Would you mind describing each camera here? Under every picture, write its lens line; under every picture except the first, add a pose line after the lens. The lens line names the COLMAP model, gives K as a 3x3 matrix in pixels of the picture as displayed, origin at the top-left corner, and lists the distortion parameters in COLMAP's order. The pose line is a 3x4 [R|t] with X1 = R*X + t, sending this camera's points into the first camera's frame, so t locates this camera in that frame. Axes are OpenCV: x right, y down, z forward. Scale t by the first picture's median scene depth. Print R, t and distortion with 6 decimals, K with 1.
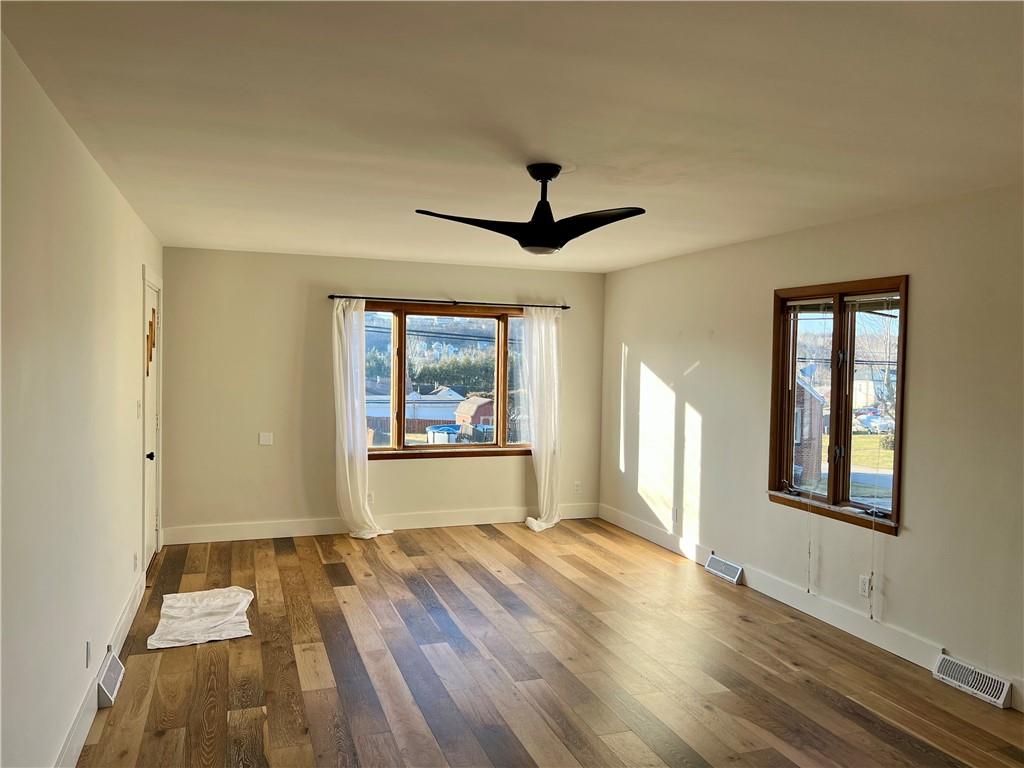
lens RADIAL K [[761.4, 0, 514.7], [0, 761.4, 380.3], [0, 0, 1]] dist [0.098066, -0.017141]
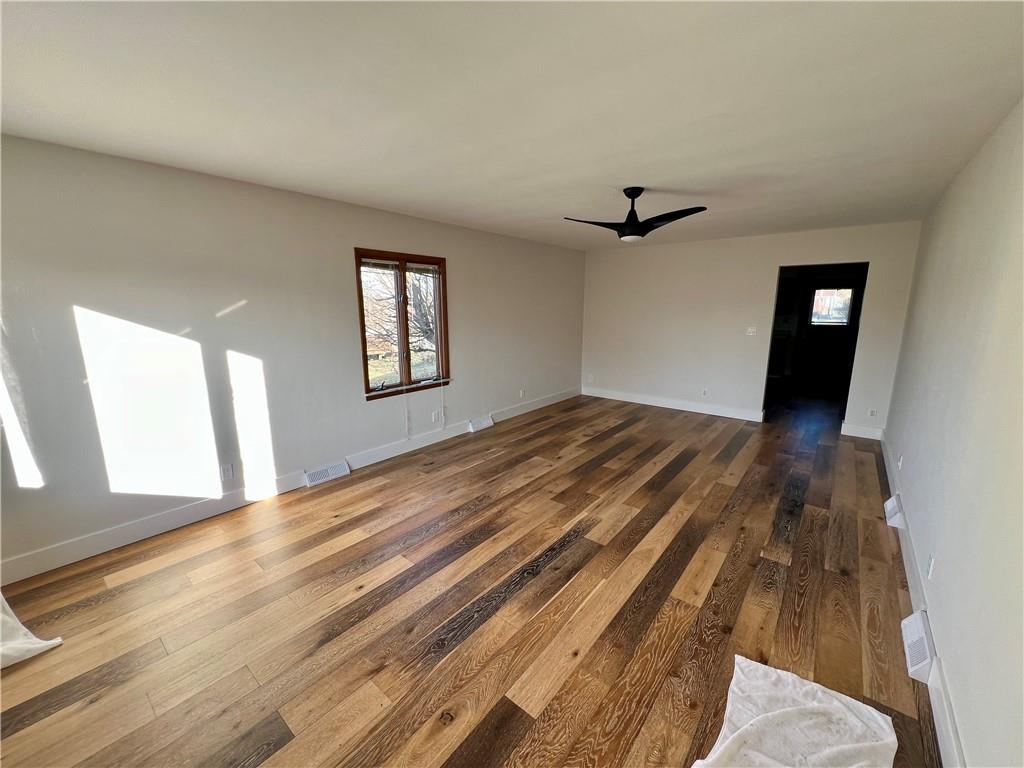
lens RADIAL K [[410.0, 0, 516.7], [0, 410.0, 387.6], [0, 0, 1]] dist [-0.000209, 0.000402]
pose [[-0.519626, -0.177495, 0.835754, -0.517895], [0.024302, 0.974717, 0.222117, -0.034125], [-0.854048, 0.135728, -0.502175, 1.351634]]
